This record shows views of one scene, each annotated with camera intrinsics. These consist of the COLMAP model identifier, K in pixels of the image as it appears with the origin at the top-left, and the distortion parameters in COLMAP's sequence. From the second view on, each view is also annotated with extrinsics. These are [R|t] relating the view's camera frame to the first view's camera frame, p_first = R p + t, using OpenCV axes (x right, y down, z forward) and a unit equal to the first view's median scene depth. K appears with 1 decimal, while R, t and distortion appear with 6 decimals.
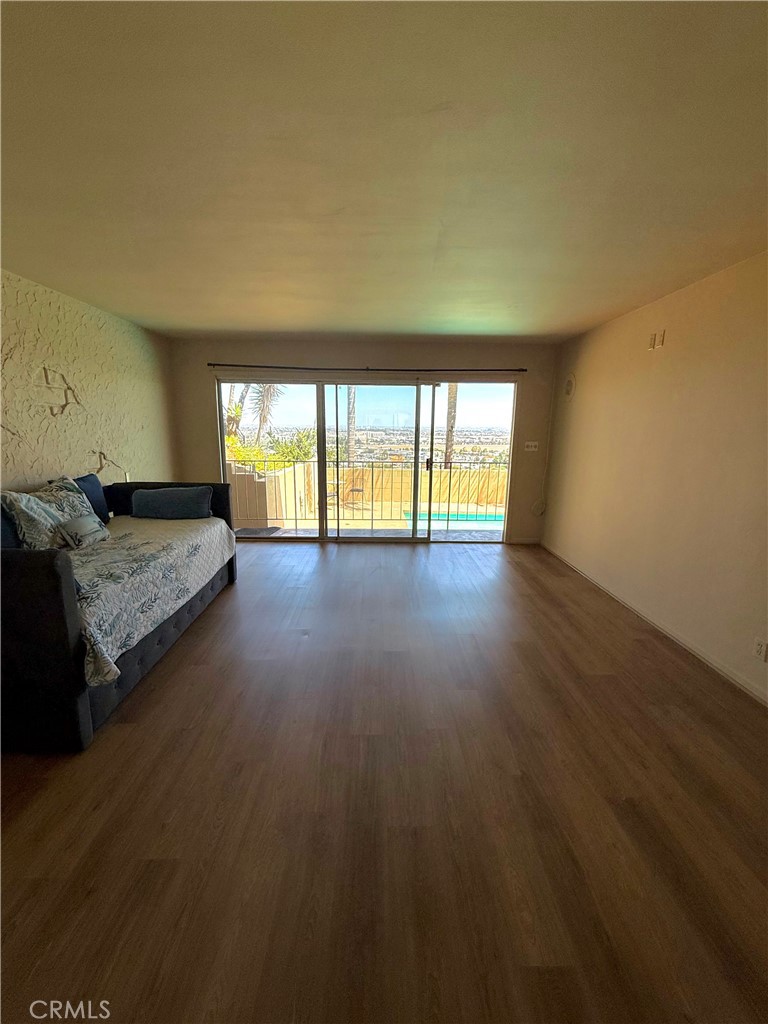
lens RADIAL K [[408.4, 0, 381.7], [0, 408.4, 511.0], [0, 0, 1]] dist [-0.000770, 0.000022]
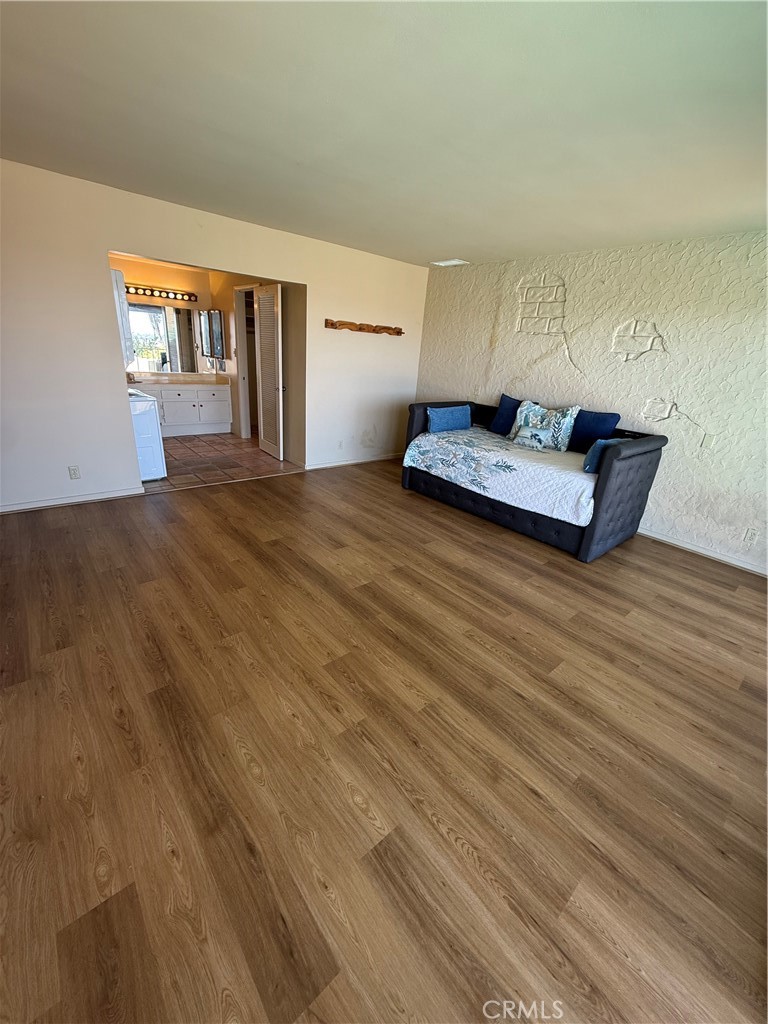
lens RADIAL K [[408.4, 0, 384.8], [0, 408.4, 508.1], [0, 0, 1]] dist [-0.000770, 0.000022]
pose [[-0.764057, 0.168915, -0.622643, 0.567543], [-0.209379, 0.847950, 0.486972, -0.304751], [0.610227, 0.502443, -0.612515, 1.531634]]
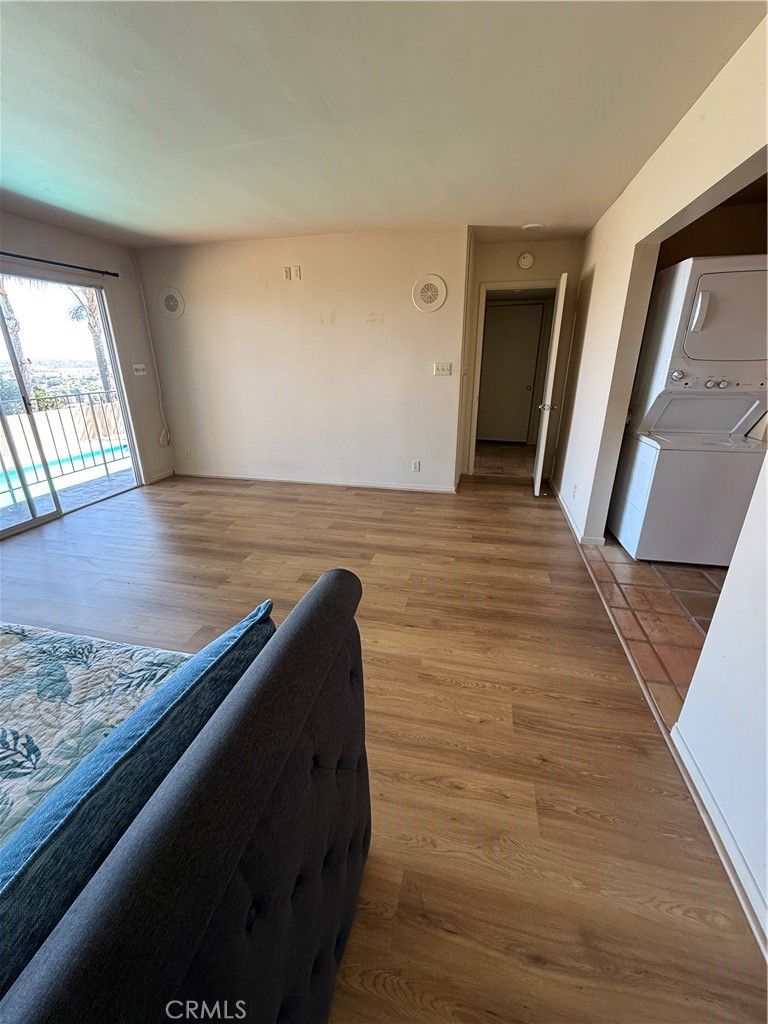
lens RADIAL K [[408.4, 0, 388.4], [0, 408.4, 511.0], [0, 0, 1]] dist [-0.000770, 0.000022]
pose [[0.236432, -0.358174, 0.903223, -0.683669], [0.200899, 0.927511, 0.315218, -0.073221], [-0.950652, 0.106929, 0.291250, 0.425647]]
